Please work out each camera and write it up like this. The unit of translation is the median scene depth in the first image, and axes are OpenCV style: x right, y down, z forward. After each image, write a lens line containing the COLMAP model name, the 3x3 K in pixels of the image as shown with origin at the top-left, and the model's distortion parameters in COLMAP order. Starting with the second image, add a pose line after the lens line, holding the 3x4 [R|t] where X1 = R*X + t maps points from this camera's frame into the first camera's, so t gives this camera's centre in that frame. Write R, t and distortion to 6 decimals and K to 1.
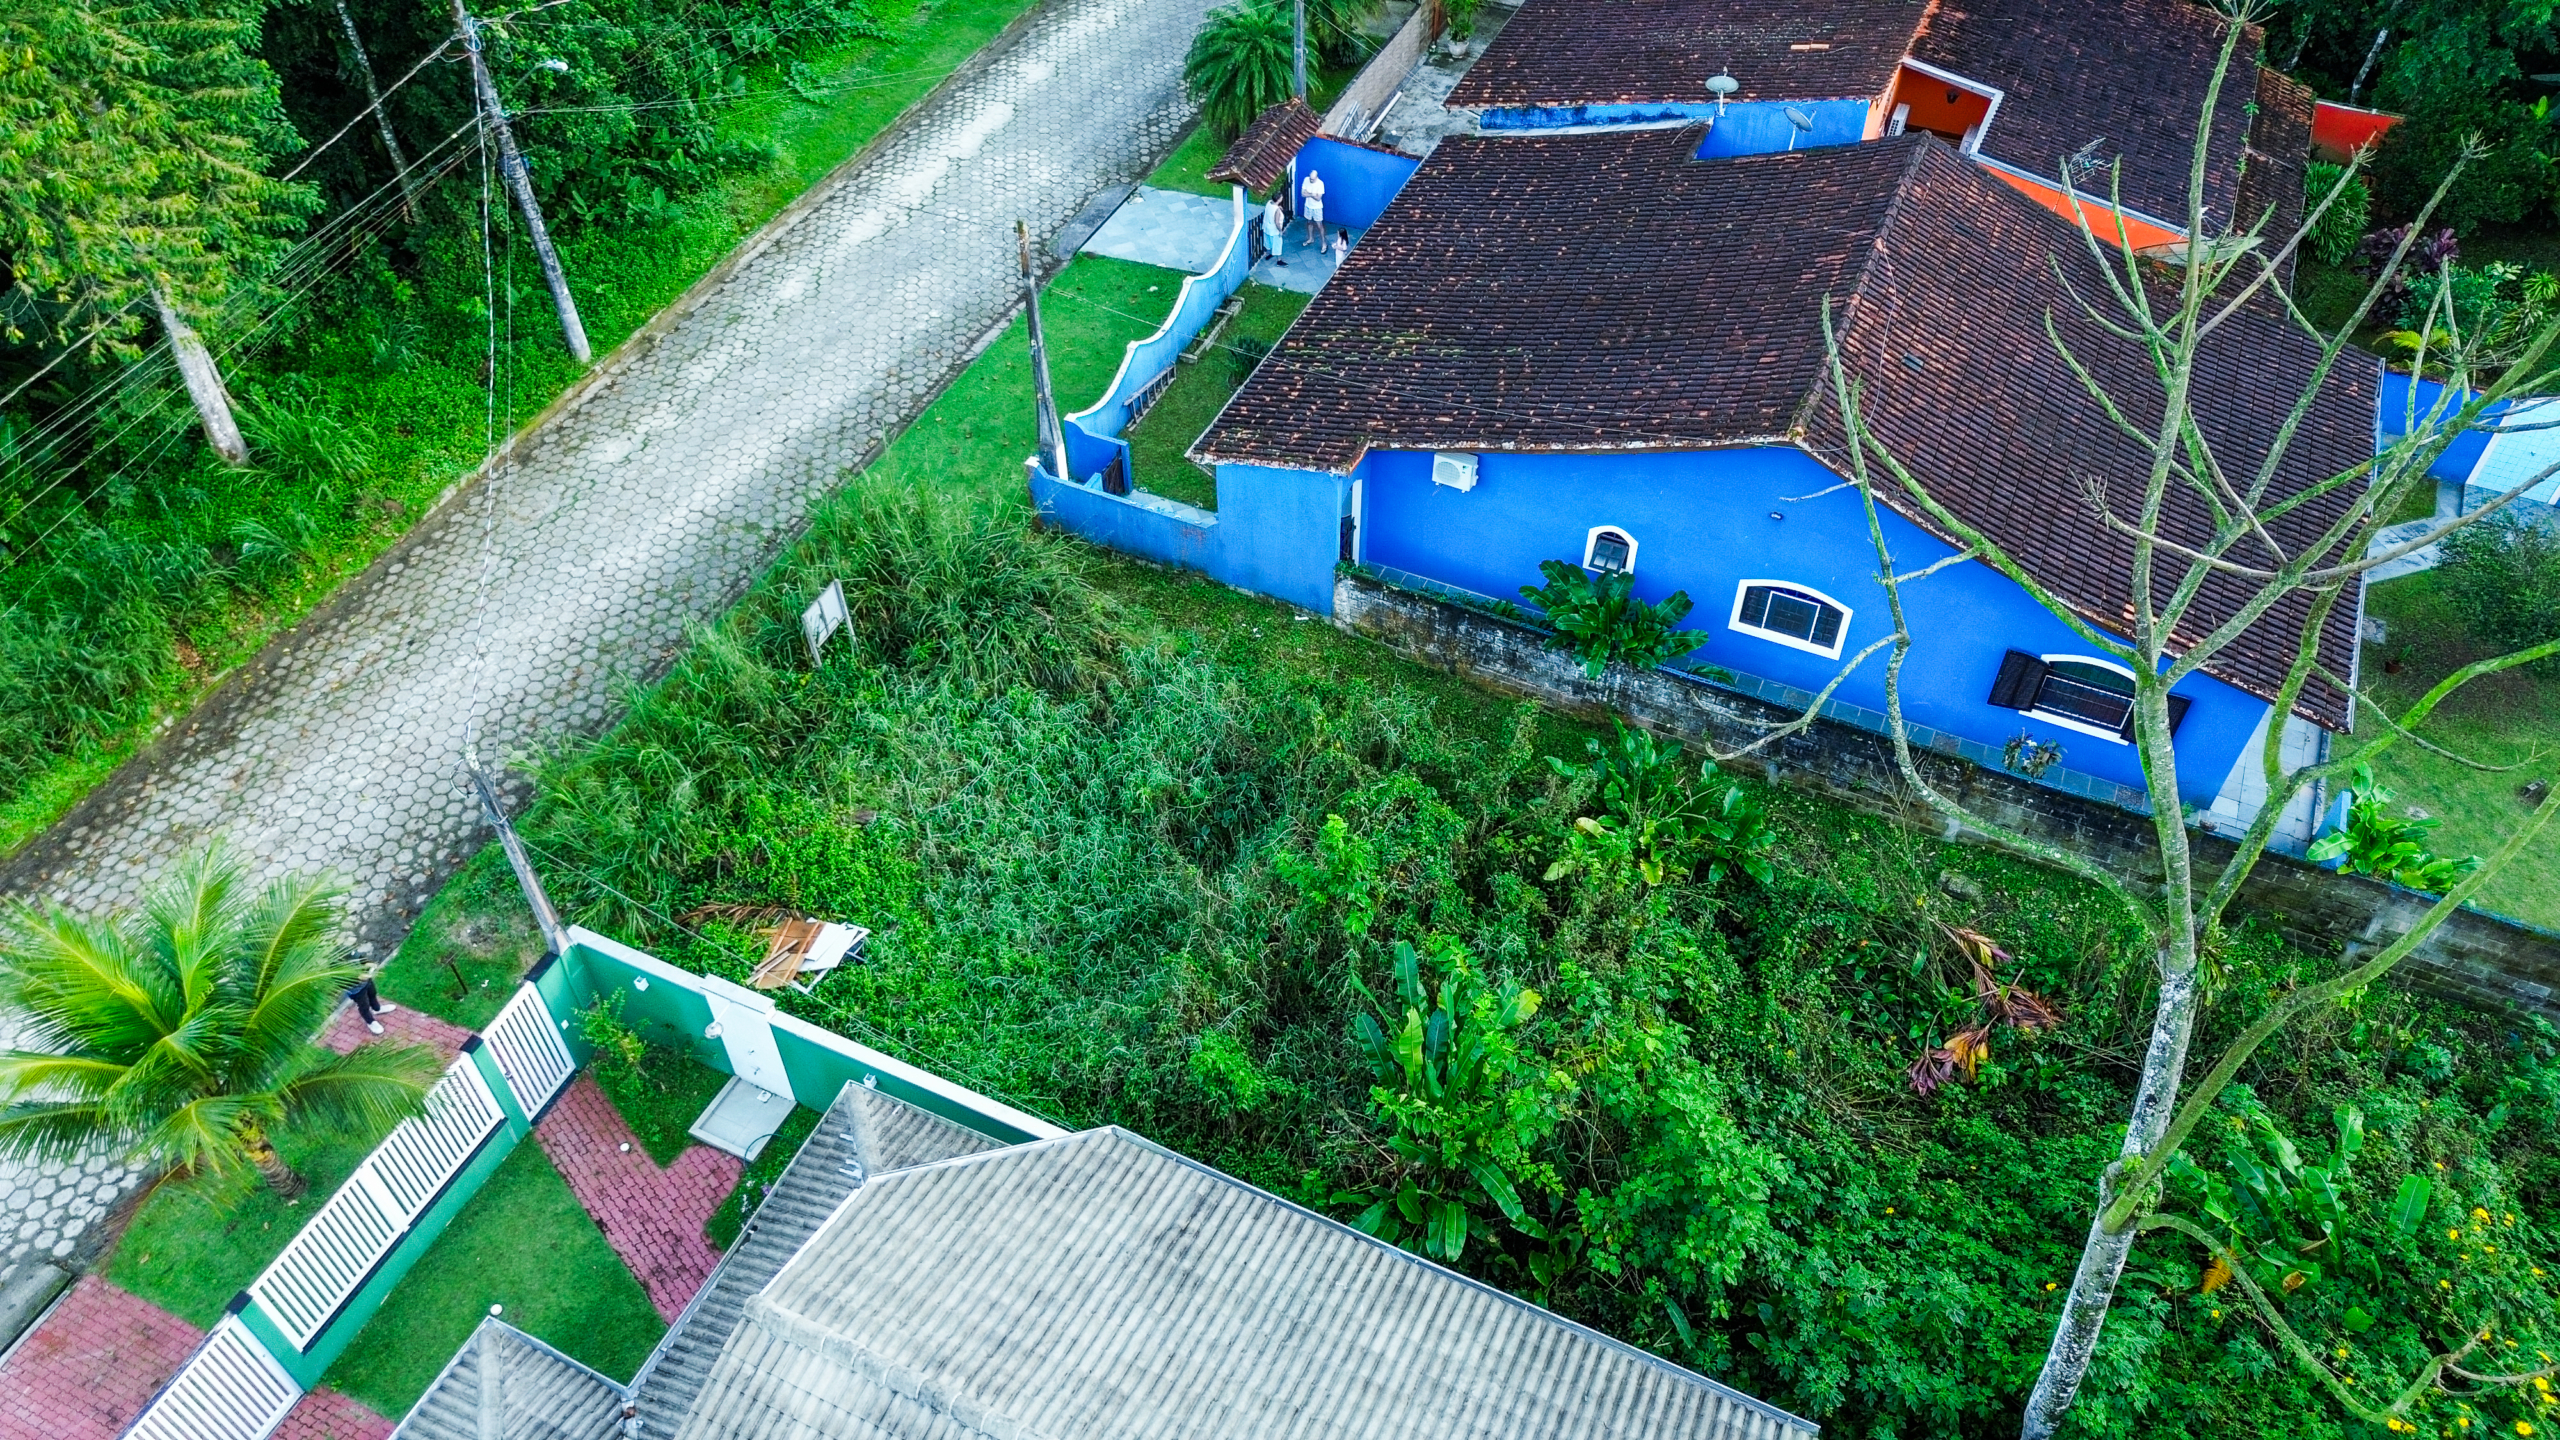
lens RADIAL K [[1809.3, 0, 1282.2], [0, 1809.3, 721.3], [0, 0, 1]] dist [0.070233, -0.069782]
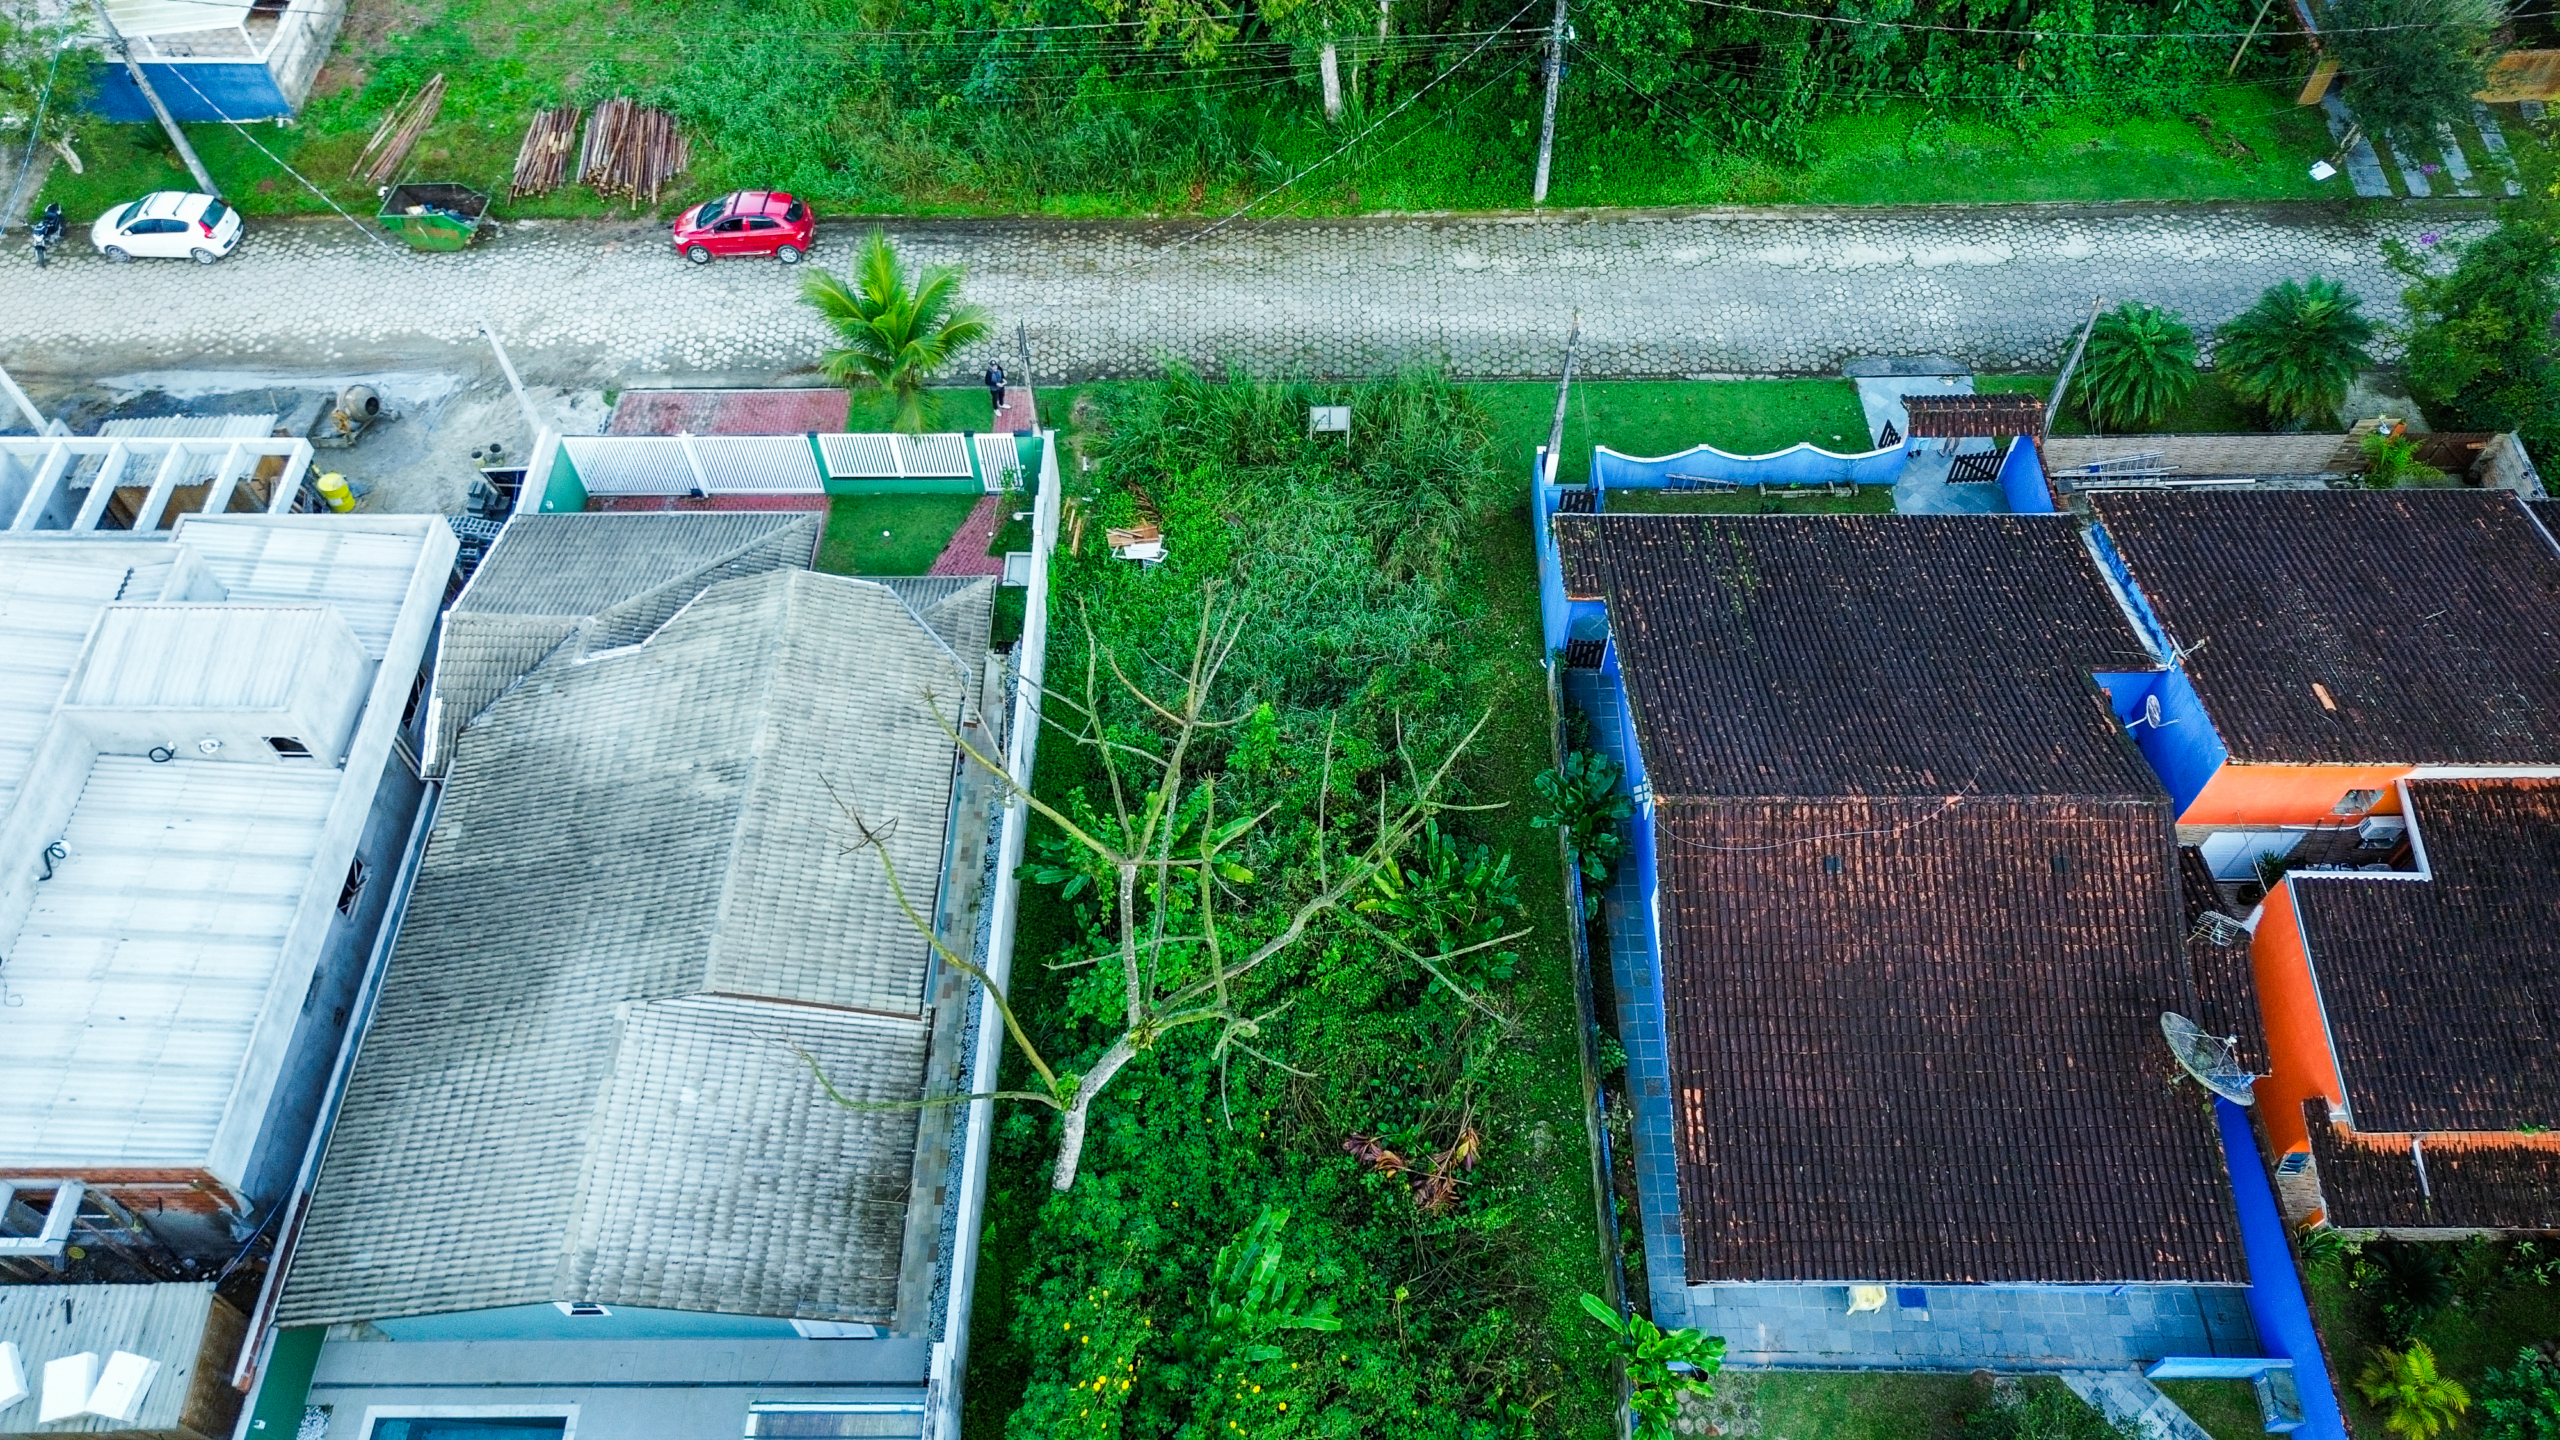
lens RADIAL K [[1809.3, 0, 1282.2], [0, 1809.3, 721.3], [0, 0, 1]] dist [0.070233, -0.069782]
pose [[0.416509, 0.749185, -0.515016, 0.801120], [-0.653123, 0.640646, 0.403736, -0.545751], [0.632416, 0.168209, 0.756145, -0.161525]]
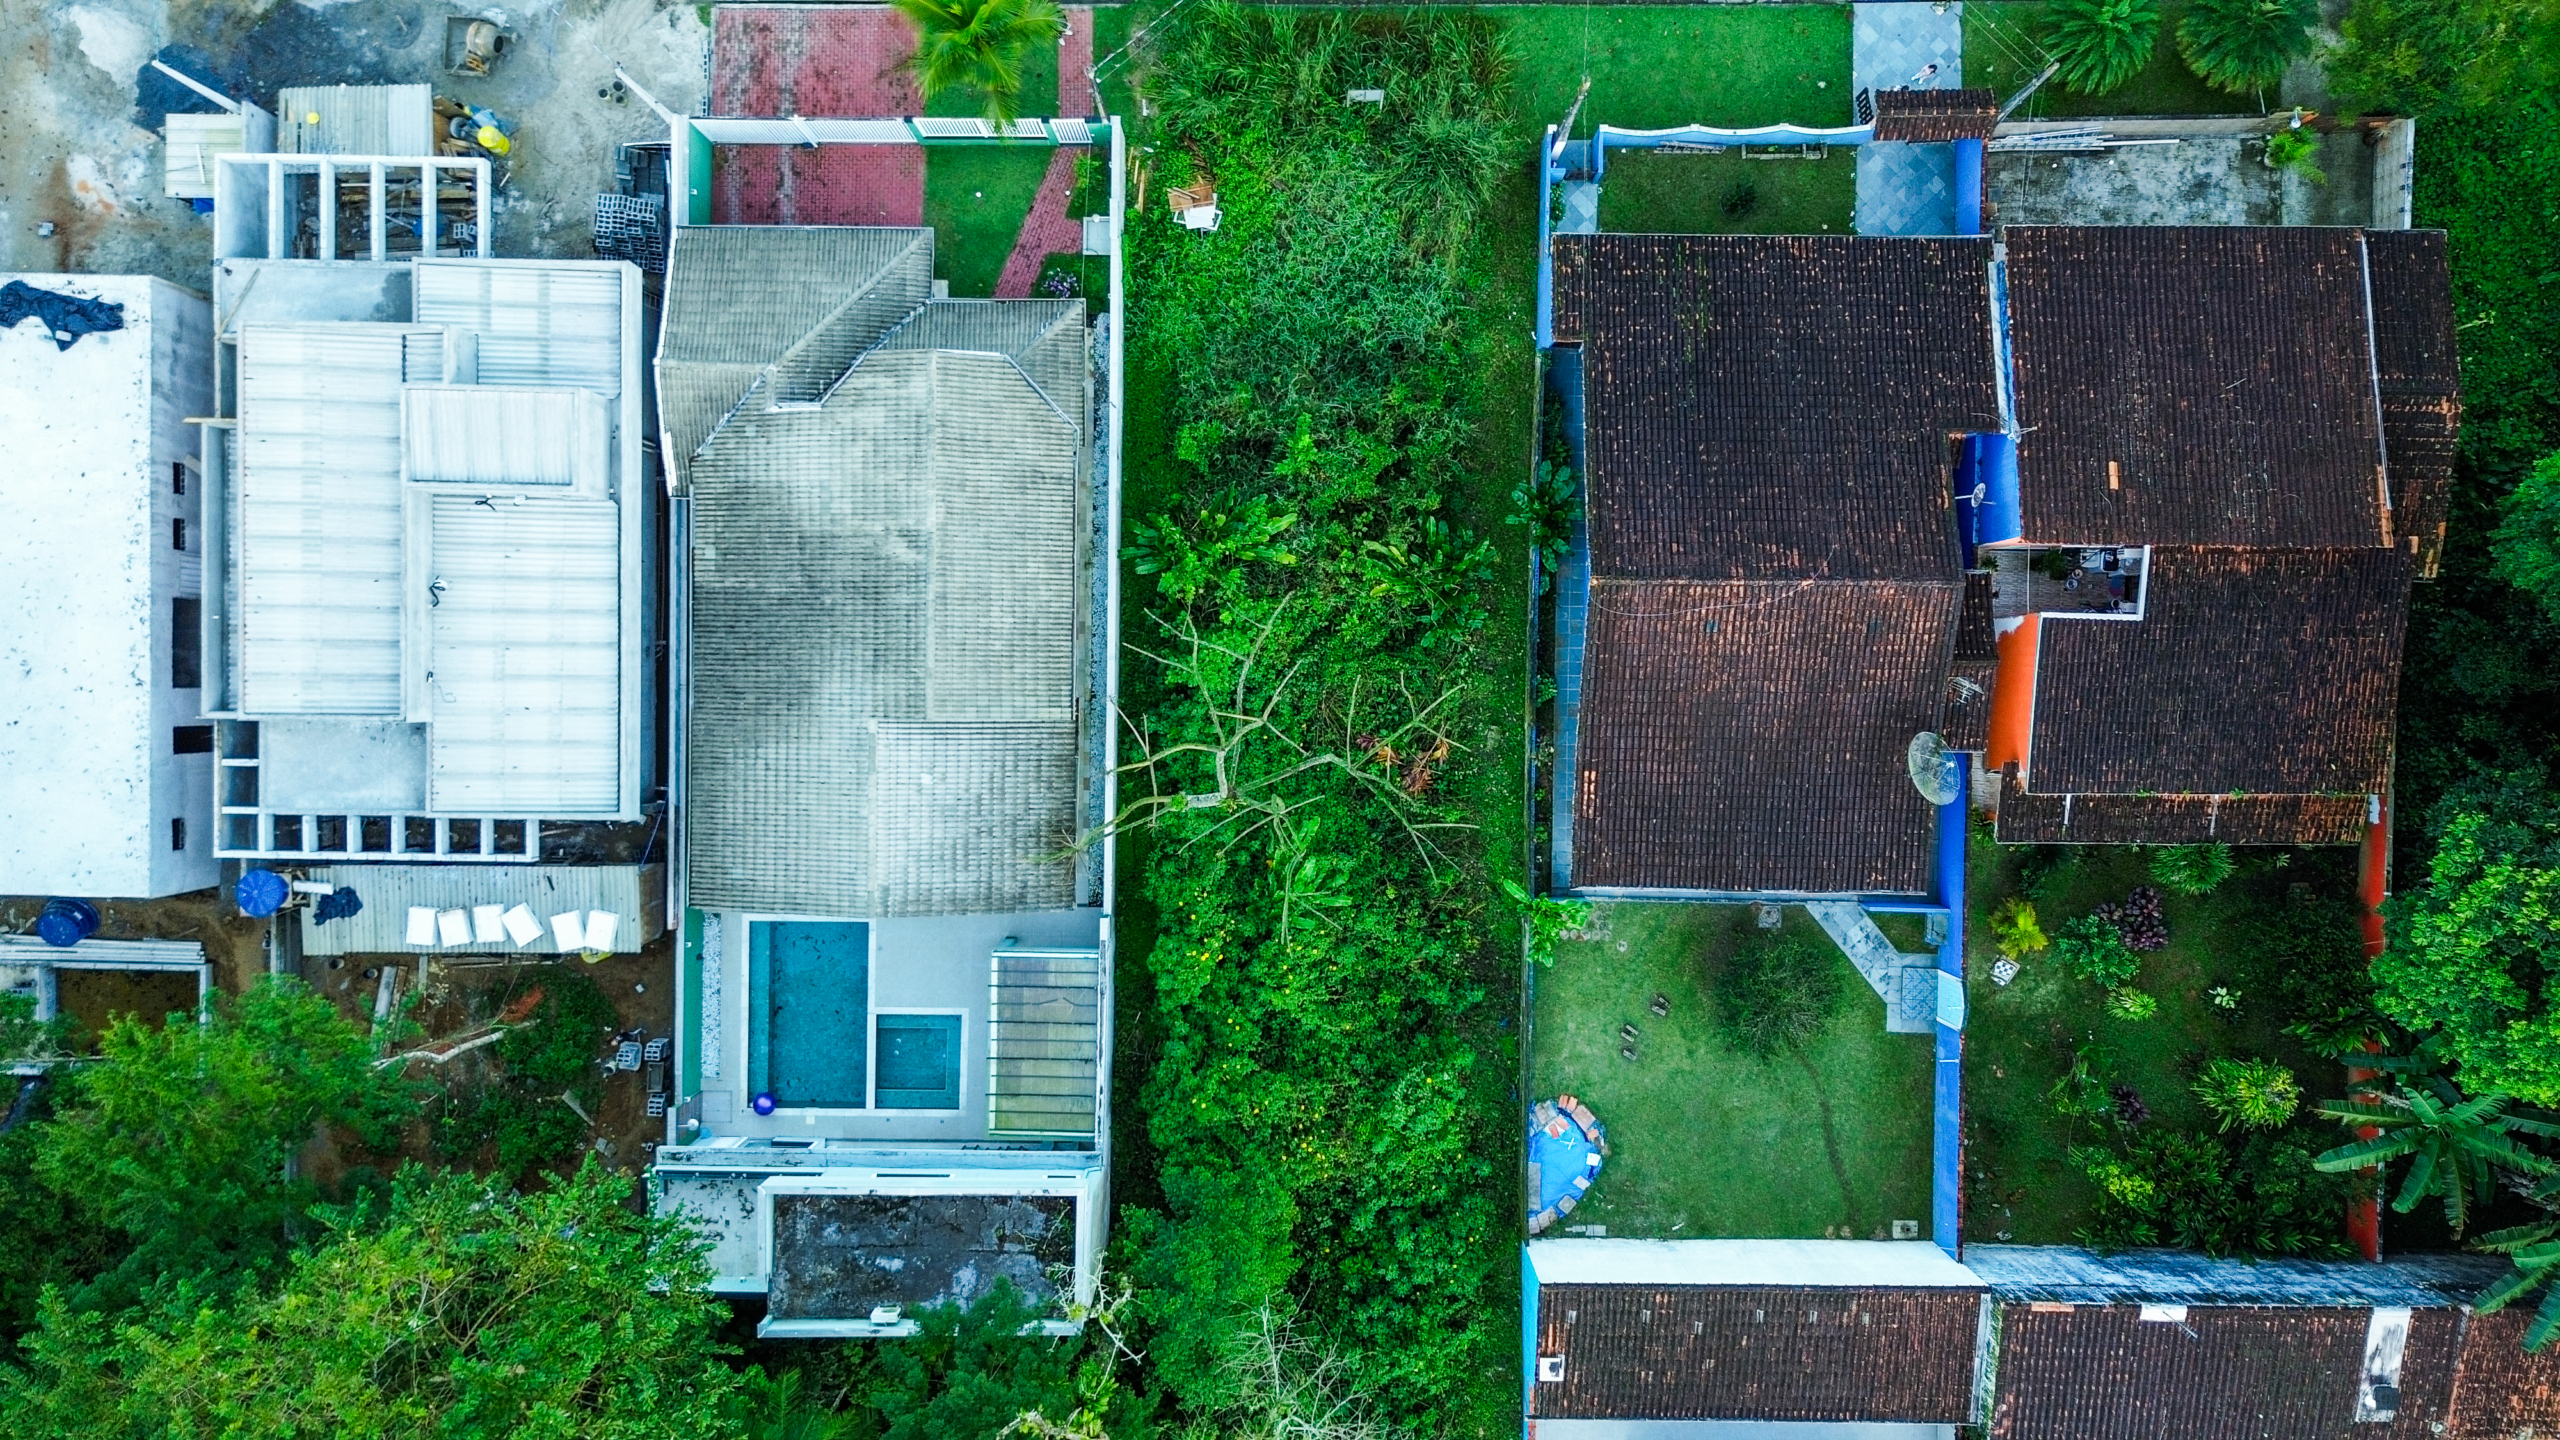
lens RADIAL K [[1809.3, 0, 1282.2], [0, 1809.3, 721.3], [0, 0, 1]] dist [0.070233, -0.069782]
pose [[0.407848, 0.912912, 0.015840, 0.257305], [-0.654758, 0.280337, 0.701928, -1.178686], [0.636358, -0.296652, 0.712072, -0.510290]]
